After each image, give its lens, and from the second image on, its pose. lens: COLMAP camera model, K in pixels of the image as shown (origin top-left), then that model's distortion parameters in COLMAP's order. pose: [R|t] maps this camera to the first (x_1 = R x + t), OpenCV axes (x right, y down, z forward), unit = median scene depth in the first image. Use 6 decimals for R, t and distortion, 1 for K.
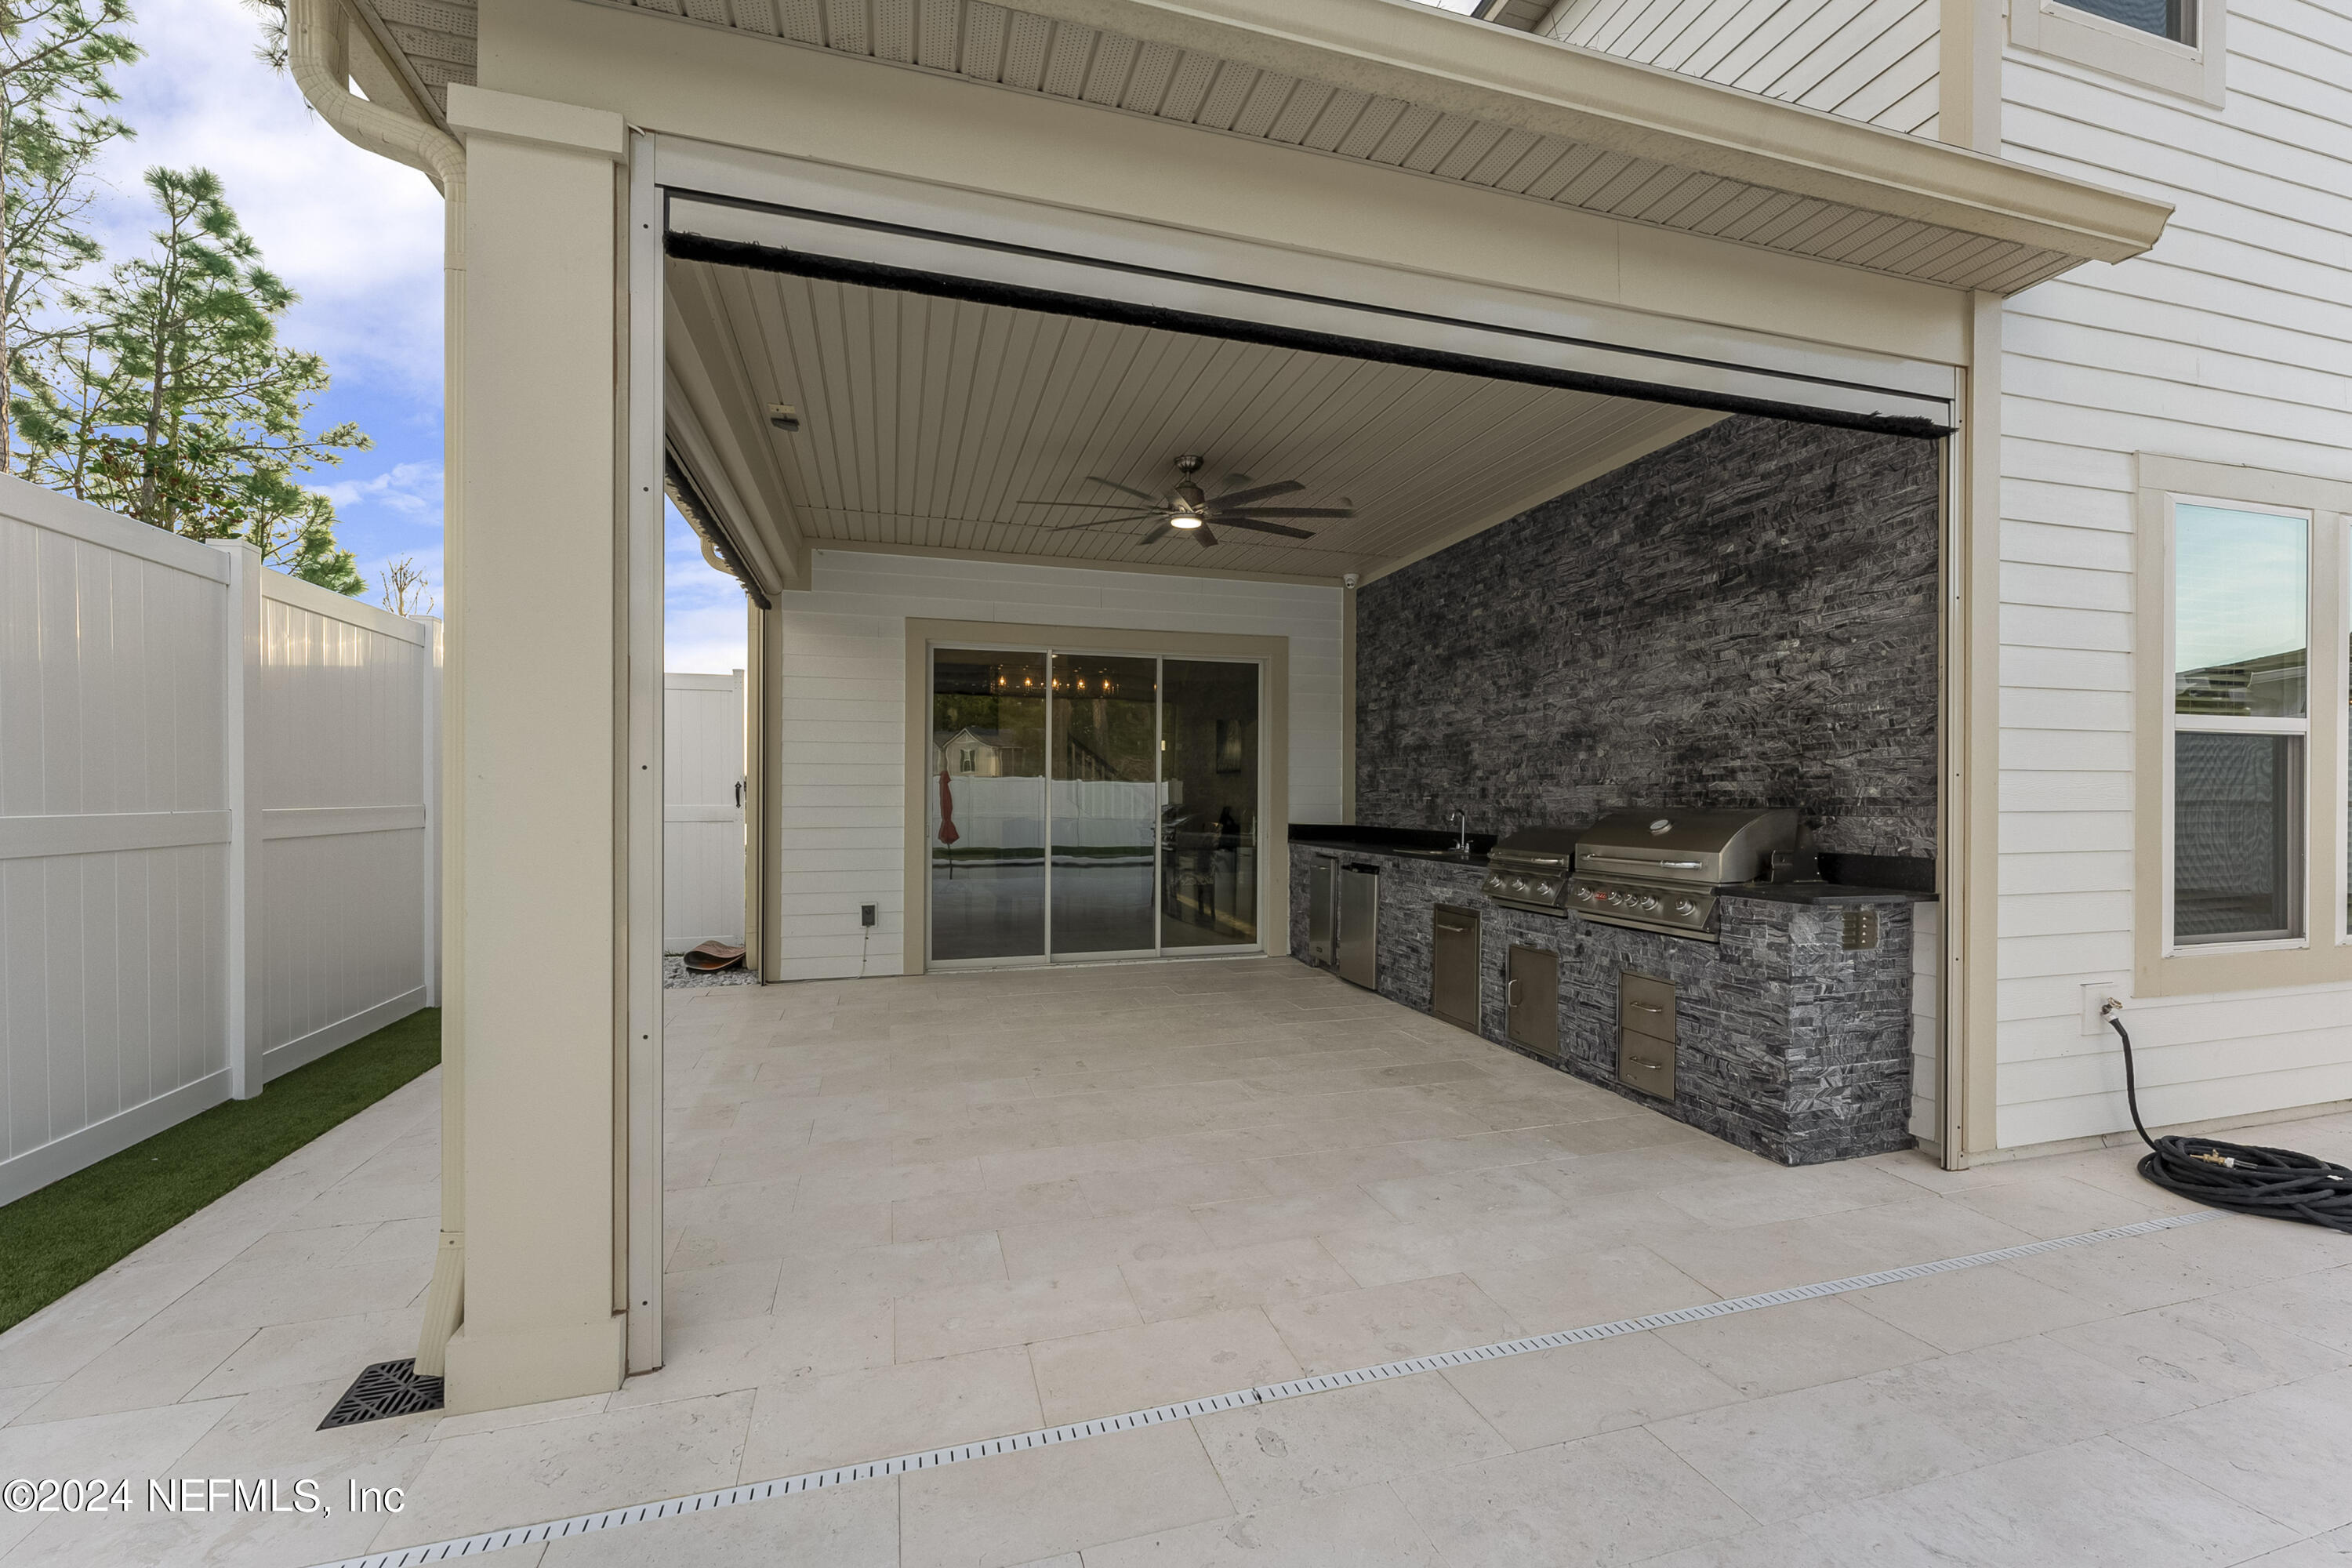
lens RADIAL K [[972.0, 0, 1177.6], [0, 972.0, 737.8], [0, 0, 1]] dist [0.018054, 0.000186]
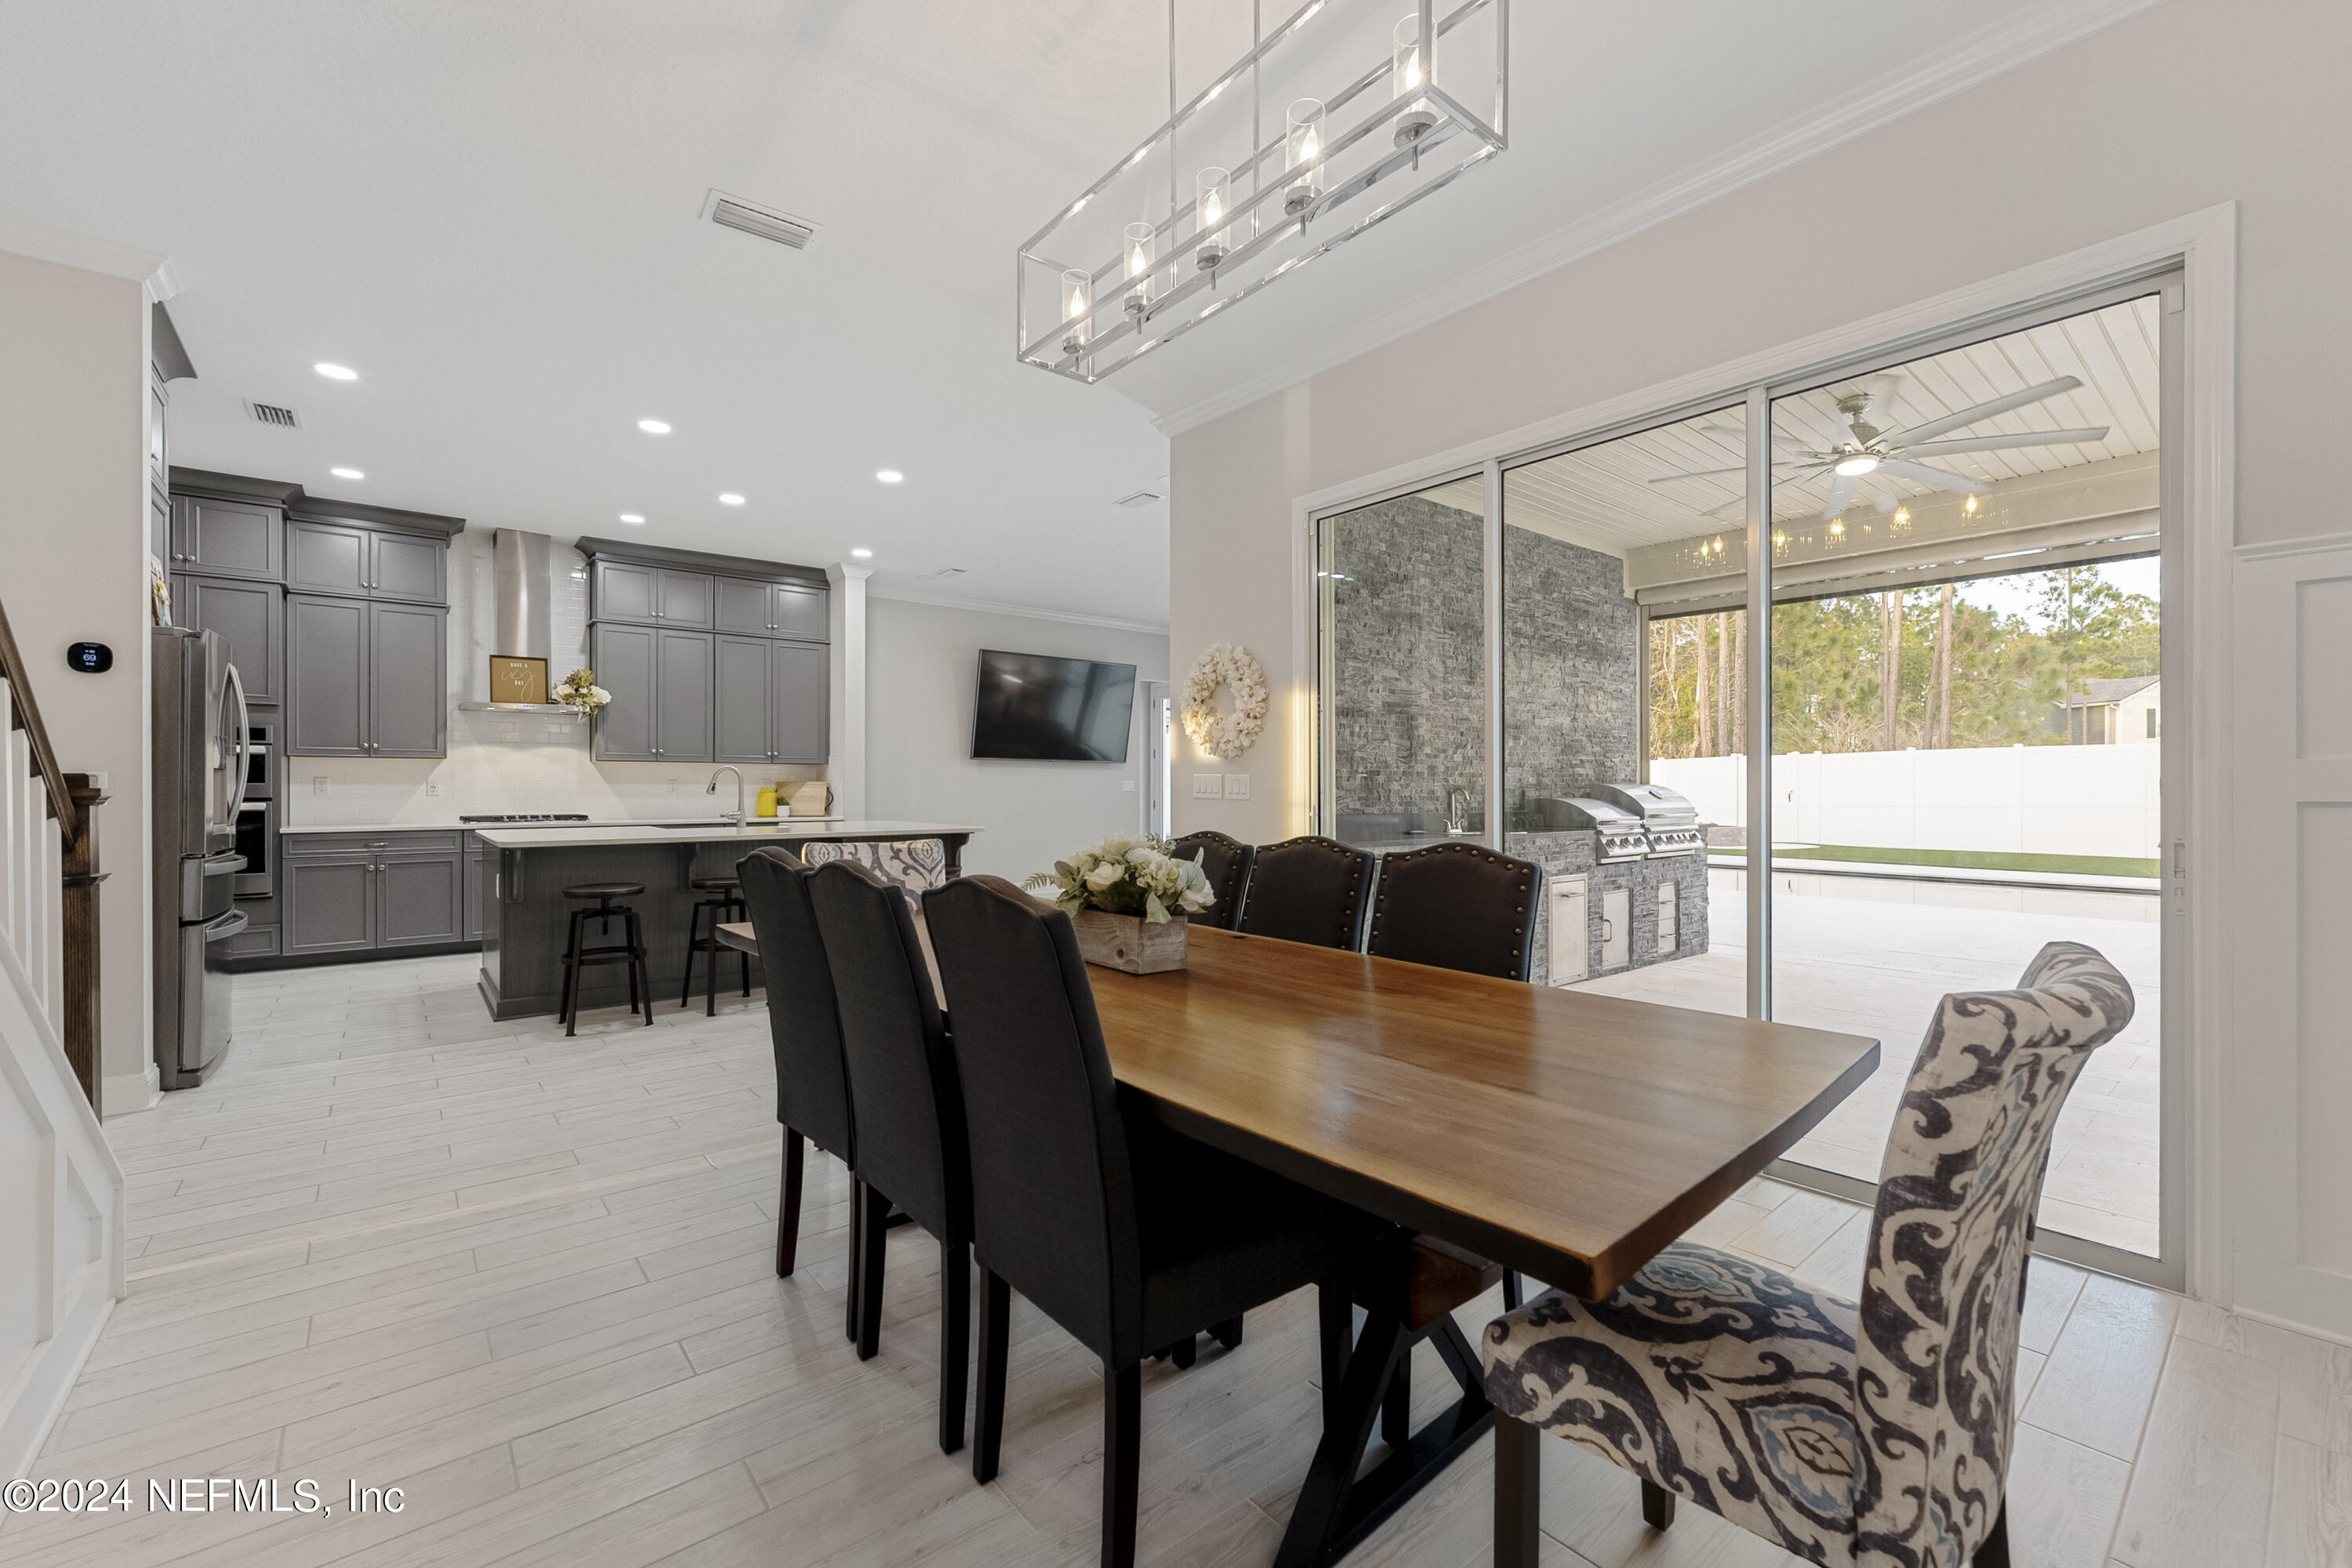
lens RADIAL K [[967.3, 0, 1176.6], [0, 967.3, 776.1], [0, 0, 1]] dist [0.001116, 0.000123]
pose [[-0.393372, 0.013516, 0.919280, -0.539828], [-0.056352, 0.997657, -0.038782, 0.129422], [-0.917651, -0.067059, -0.391689, 1.835559]]
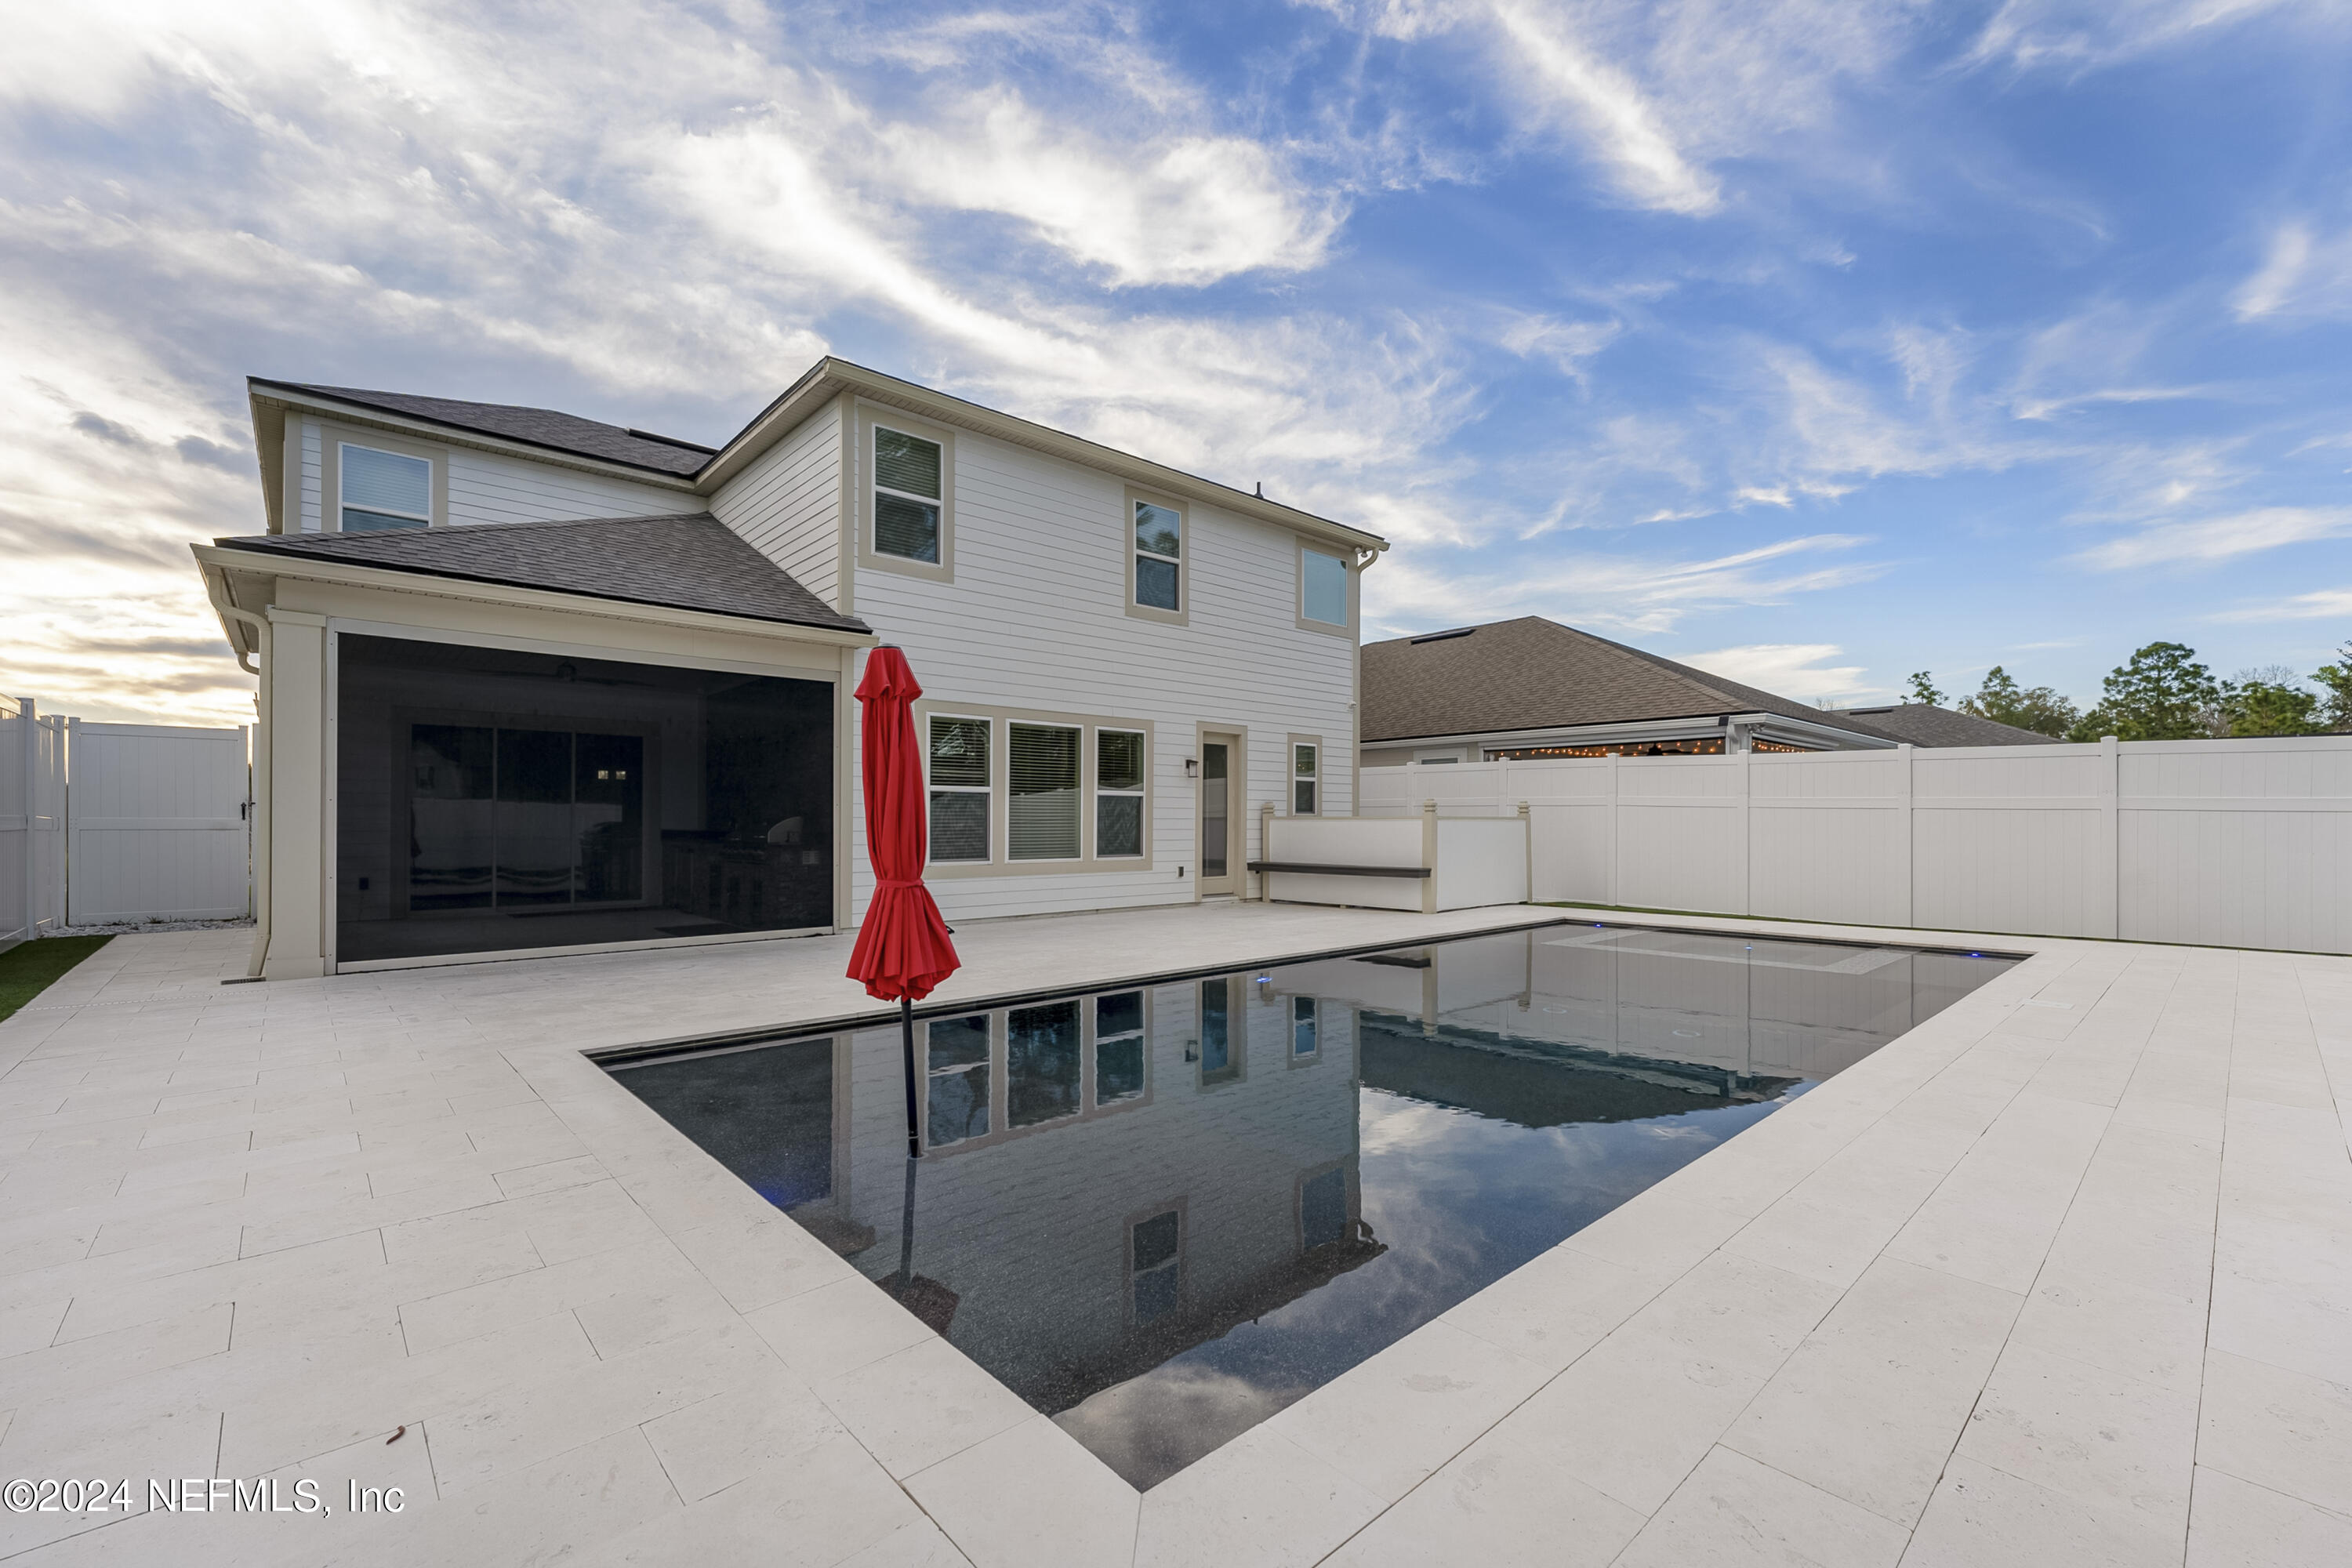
lens RADIAL K [[966.8, 0, 1177.6], [0, 966.8, 818.8], [0, 0, 1]] dist [0.000369, 0.000108]
pose [[0.900799, 0.005643, 0.434201, 0.281207], [-0.029869, 0.998352, 0.048993, -0.060951], [-0.433209, -0.057102, 0.899483, -1.353797]]
